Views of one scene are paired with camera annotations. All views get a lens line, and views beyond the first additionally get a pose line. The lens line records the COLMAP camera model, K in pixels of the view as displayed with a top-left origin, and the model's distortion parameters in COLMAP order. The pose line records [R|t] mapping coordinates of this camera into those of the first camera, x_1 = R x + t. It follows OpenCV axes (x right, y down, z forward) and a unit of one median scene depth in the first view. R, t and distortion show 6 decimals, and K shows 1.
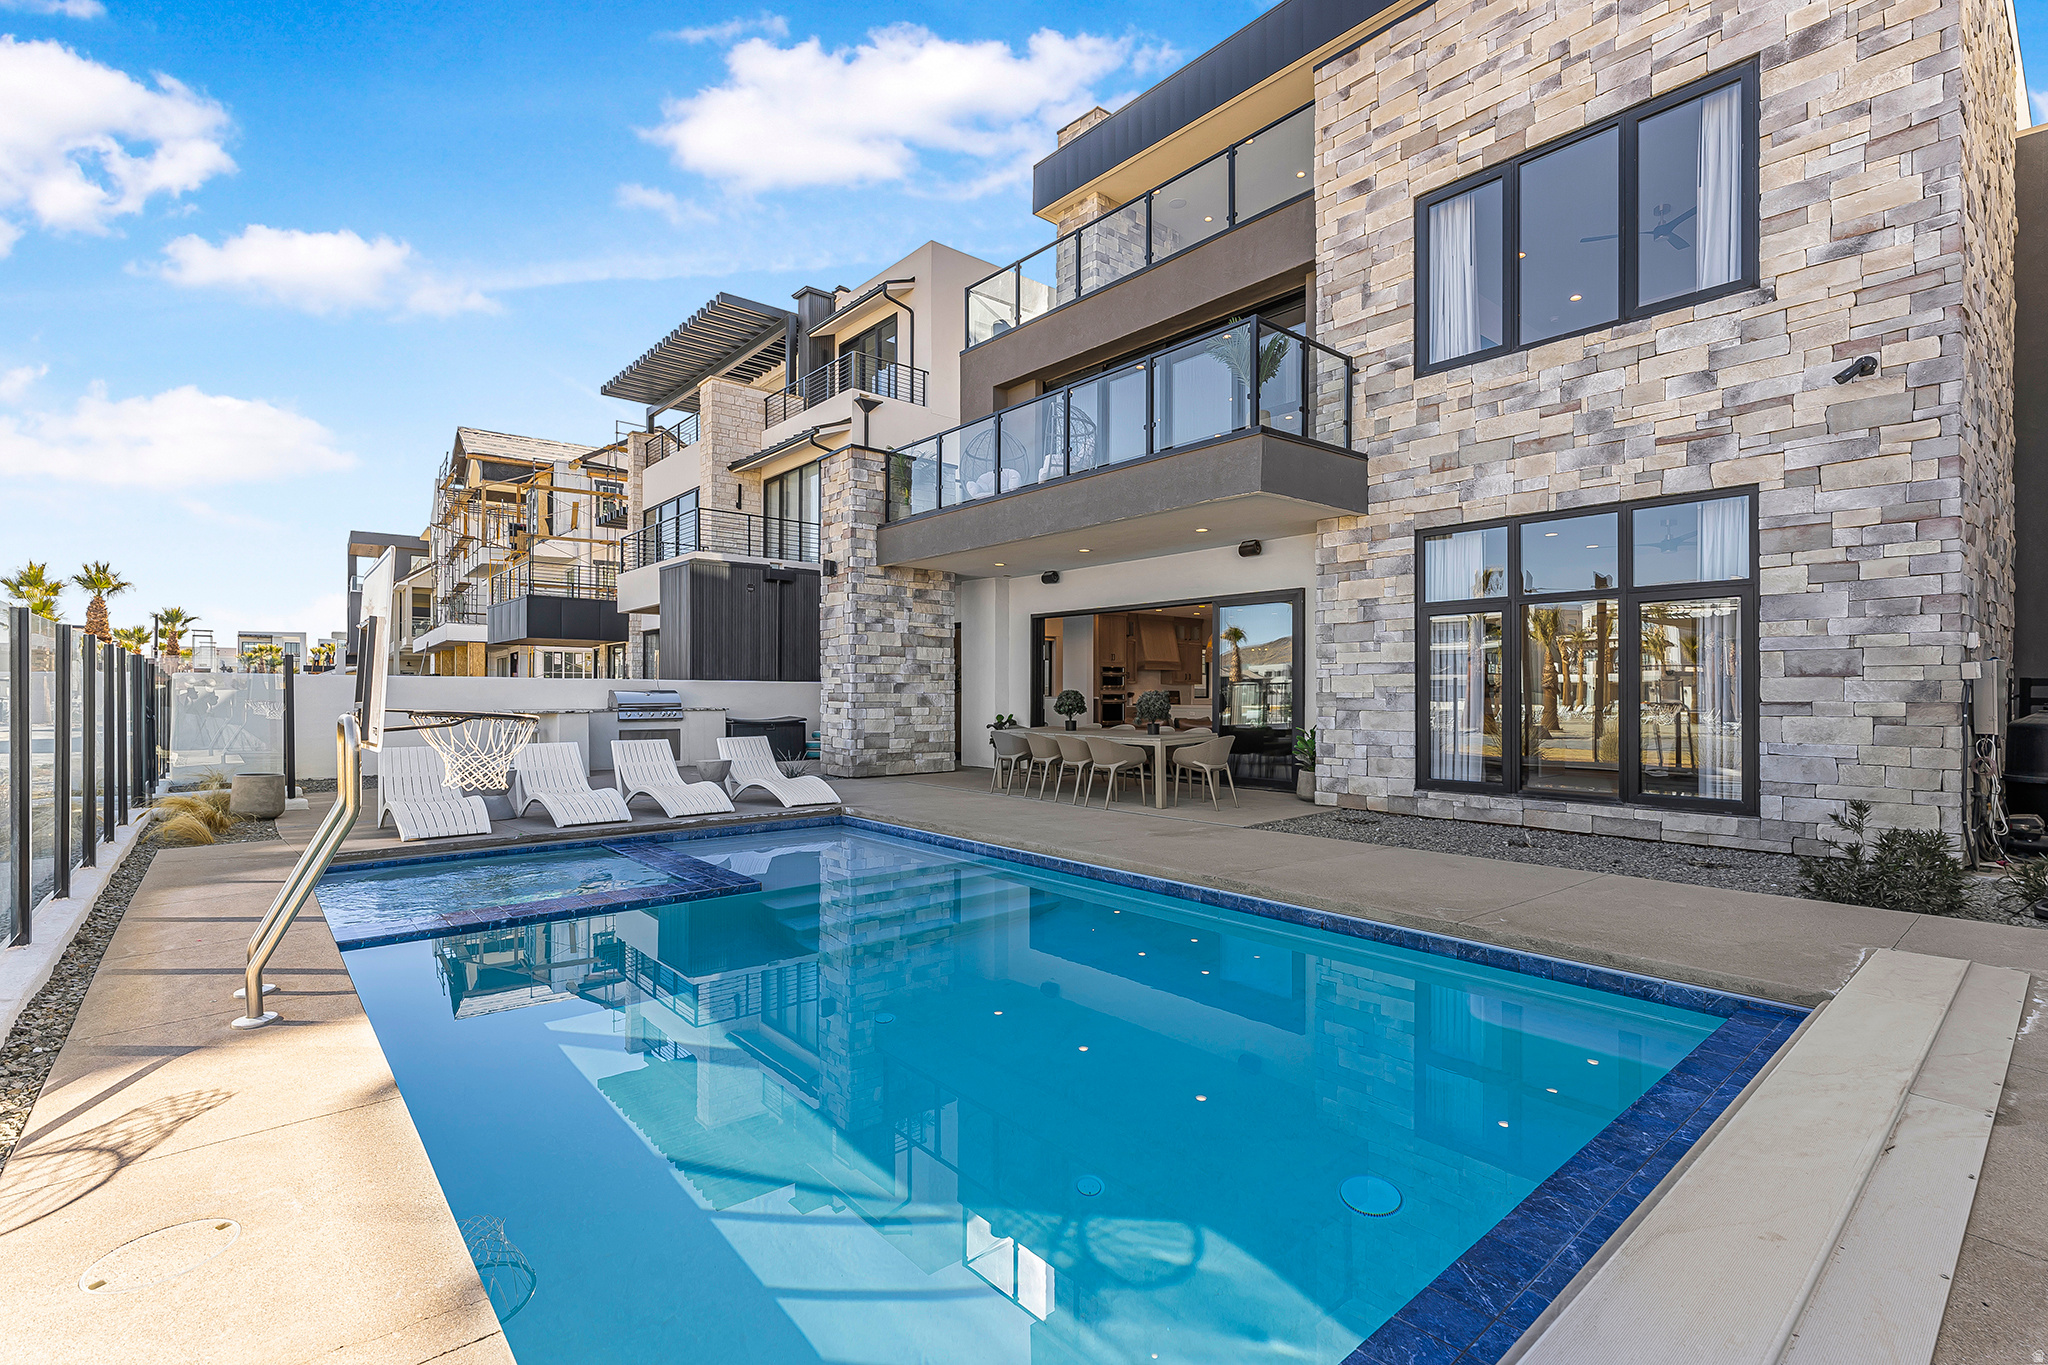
lens RADIAL K [[928.2, 0, 1019.8], [0, 928.2, 691.0], [0, 0, 1]] dist [0.000079, 0.000291]
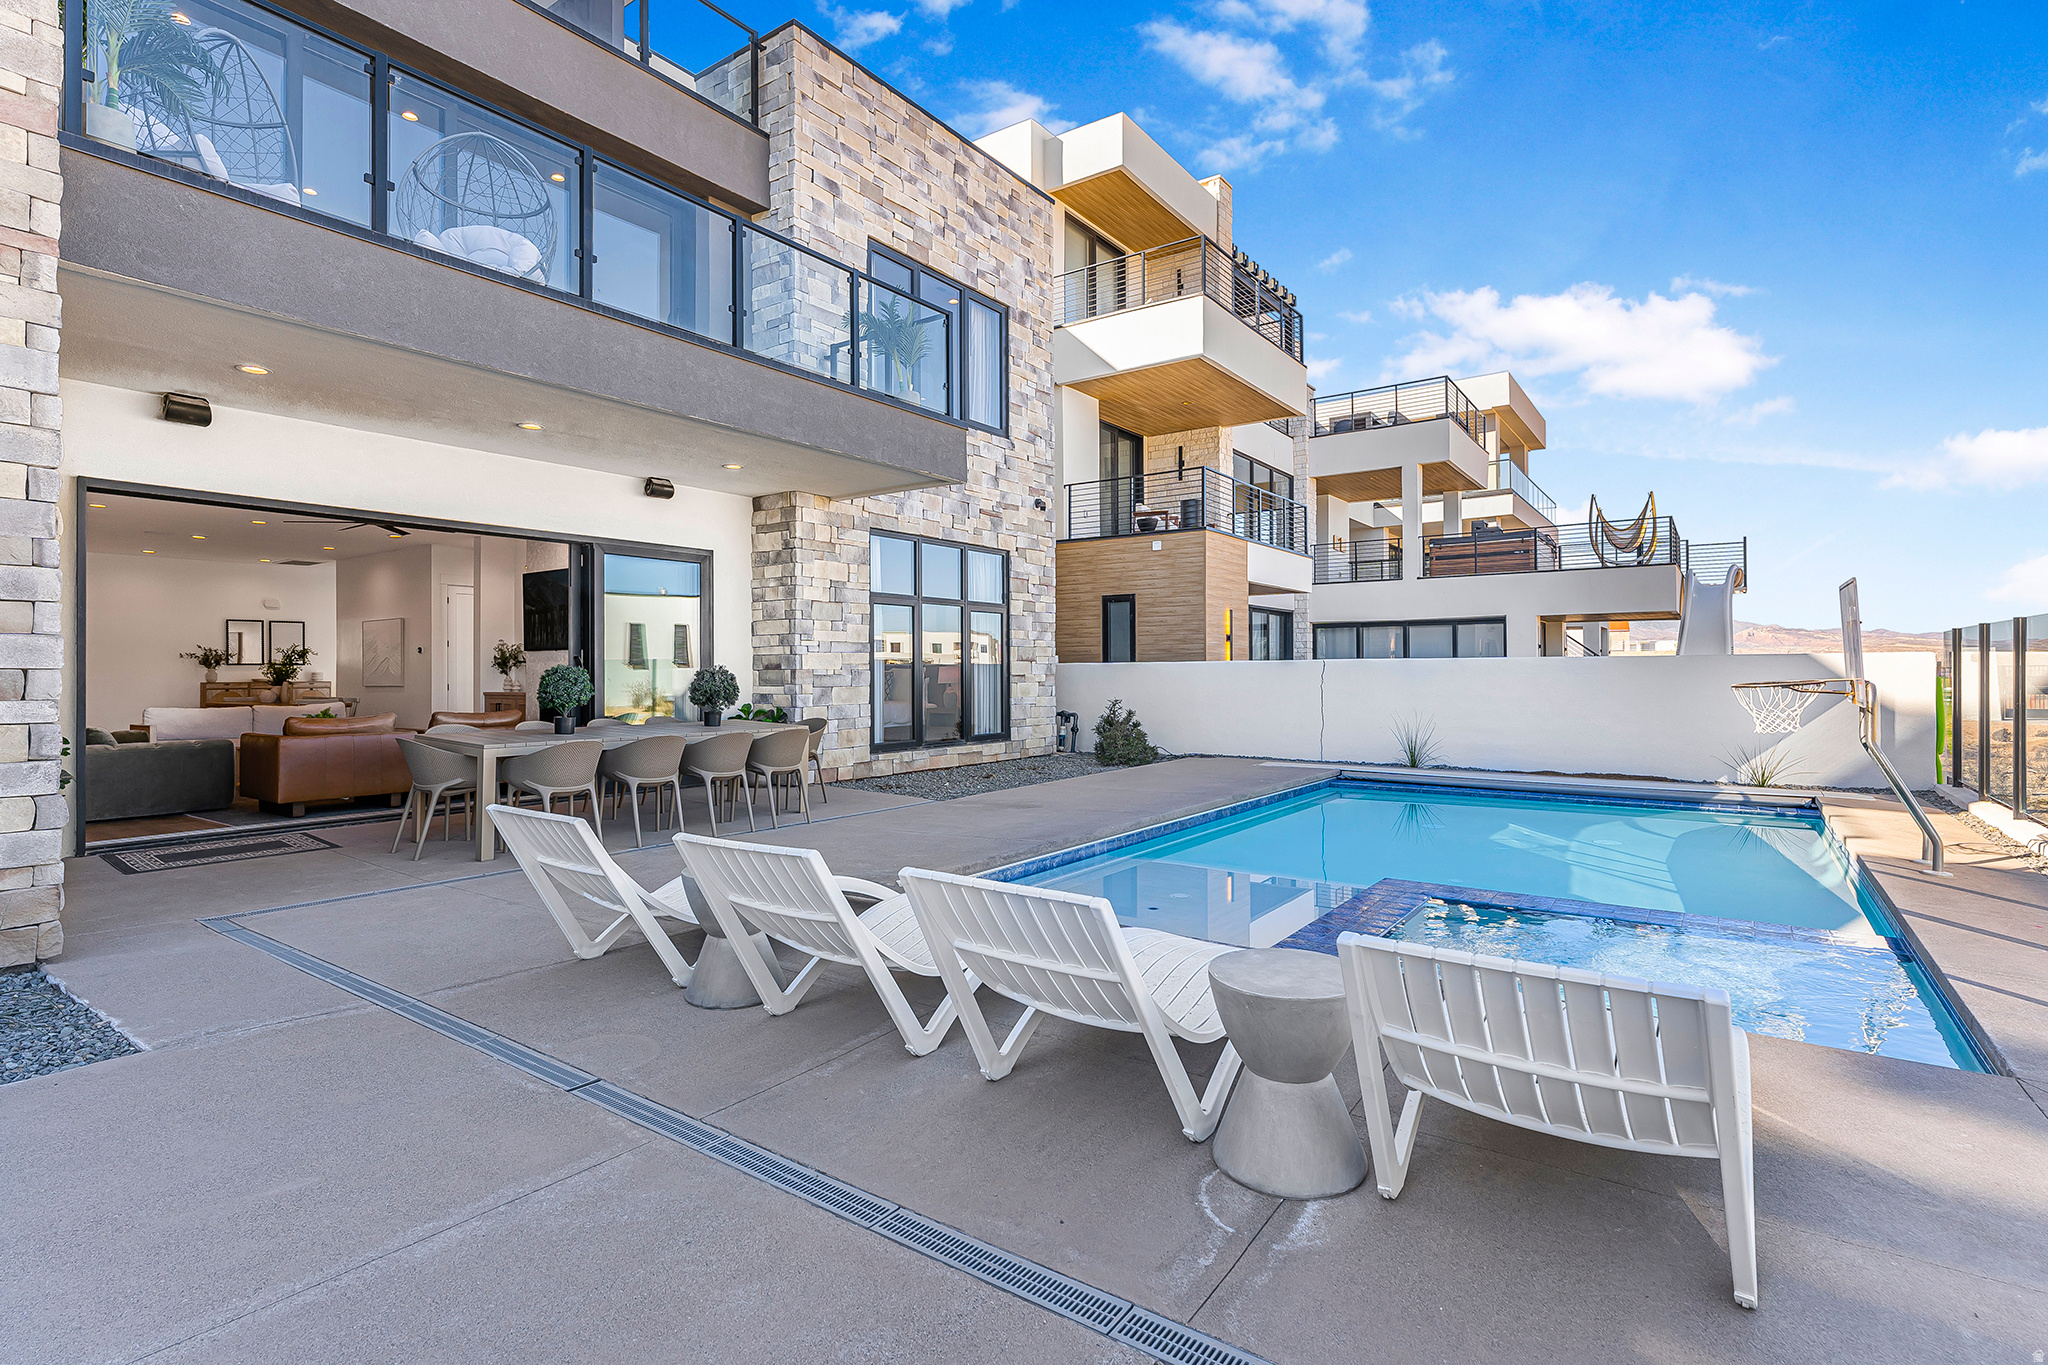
lens RADIAL K [[985.3, 0, 1015.2], [0, 985.3, 669.8], [0, 0, 1]] dist [-0.002990, 0.000001]
pose [[-0.238740, -0.000236, 0.971083, -0.836707], [-0.001095, 0.999999, -0.000026, 0.001881], [-0.971083, -0.001070, -0.238740, 1.174299]]
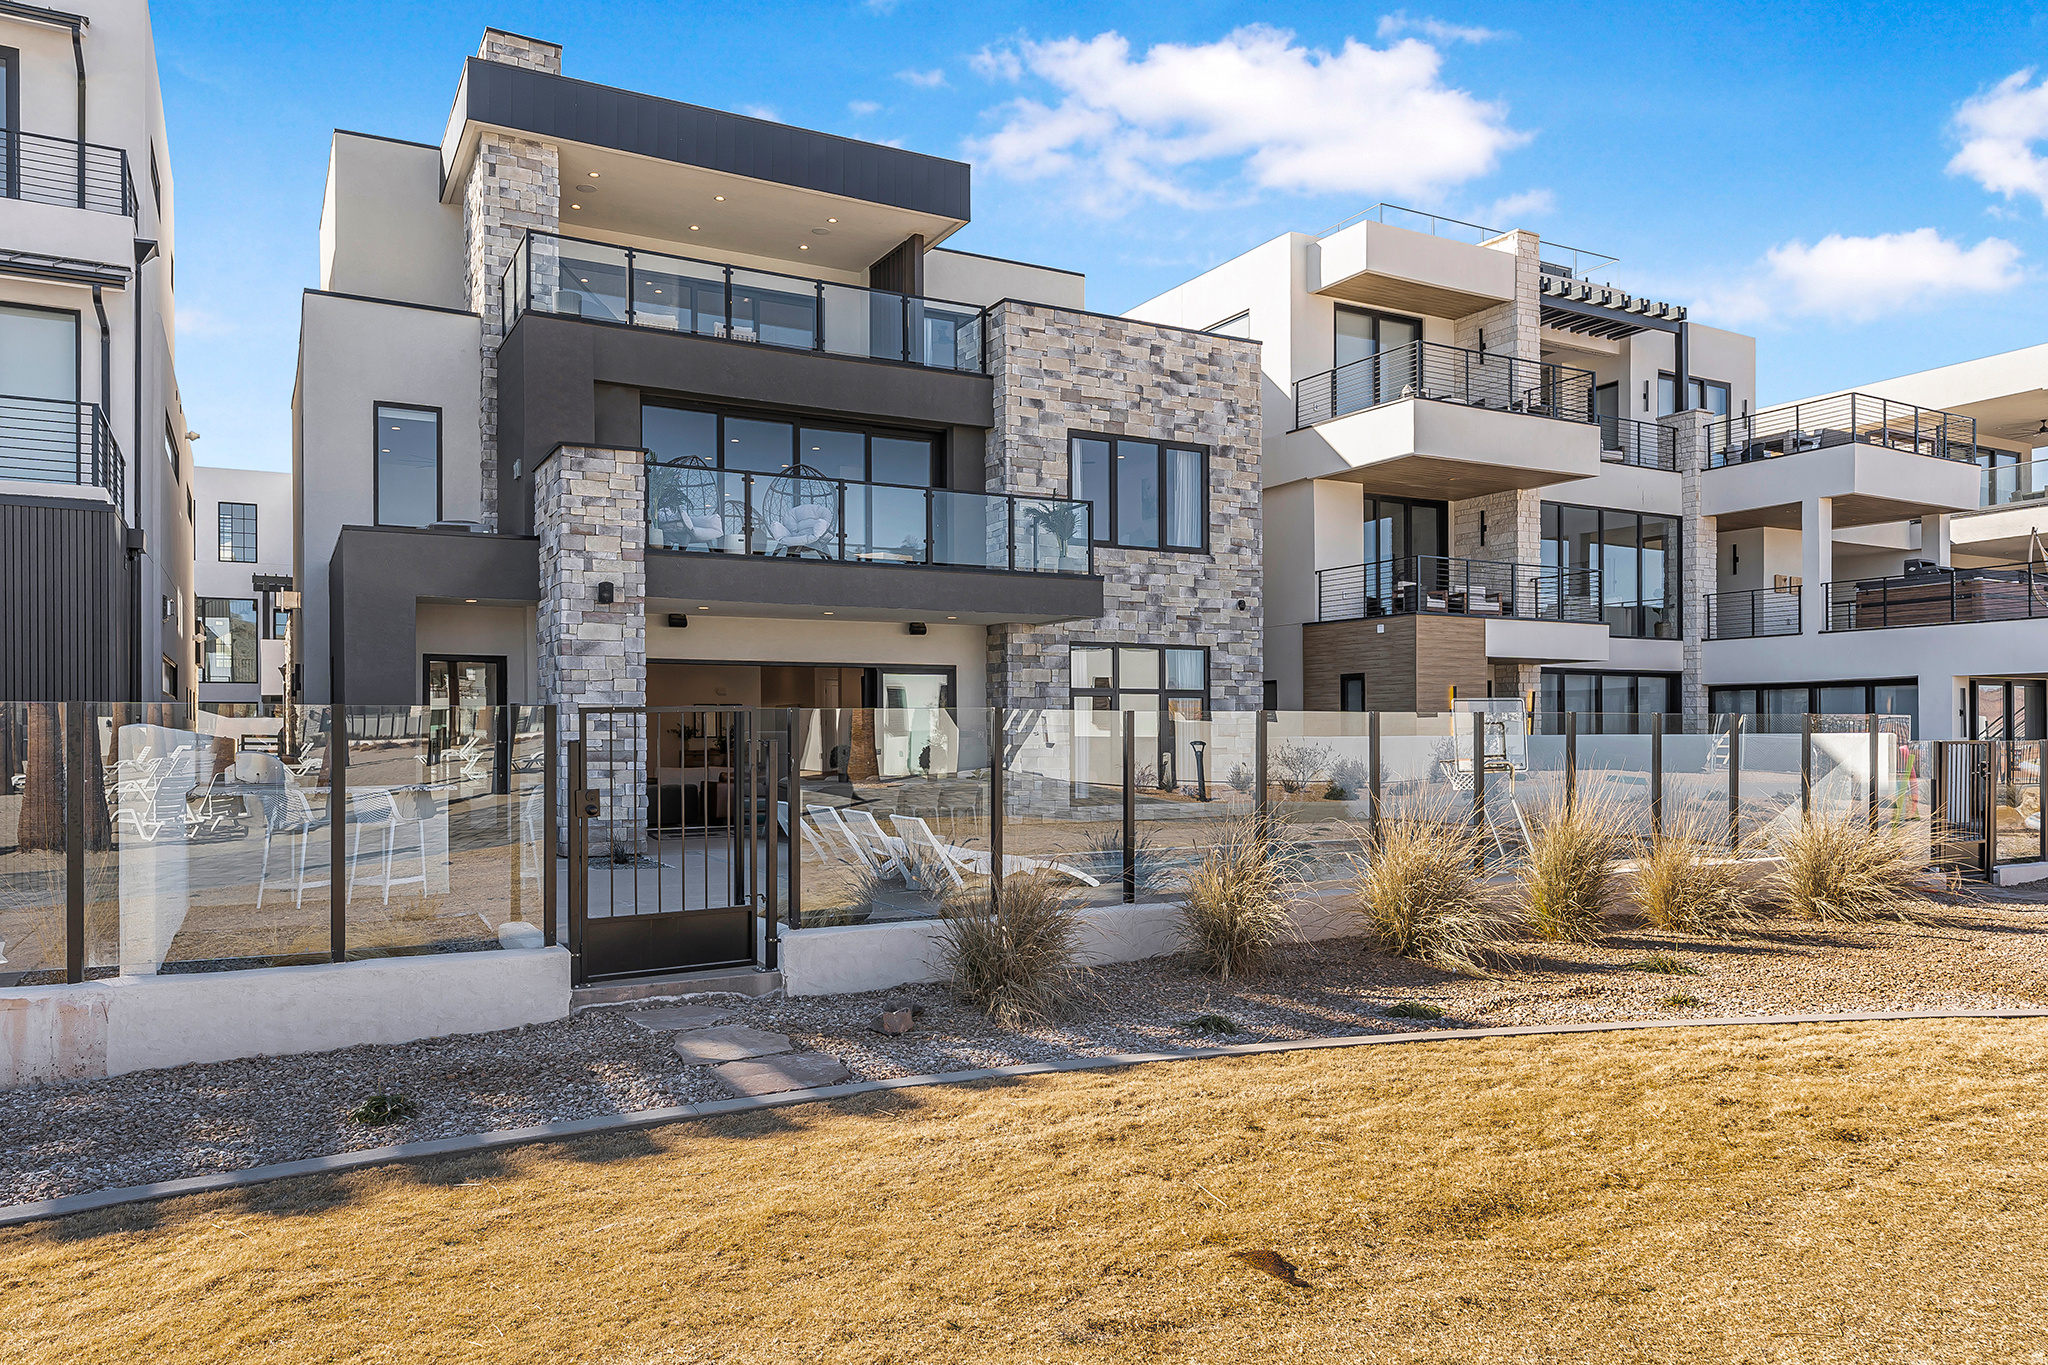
lens RADIAL K [[1376.2, 0, 1025.7], [0, 1376.2, 740.0], [0, 0, 1]] dist [0.000177, -0.000100]
pose [[0.198184, -0.006841, 0.980141, -1.972468], [0.000782, 0.999976, 0.006821, -0.023548], [-0.980164, -0.000585, 0.198185, 0.643118]]
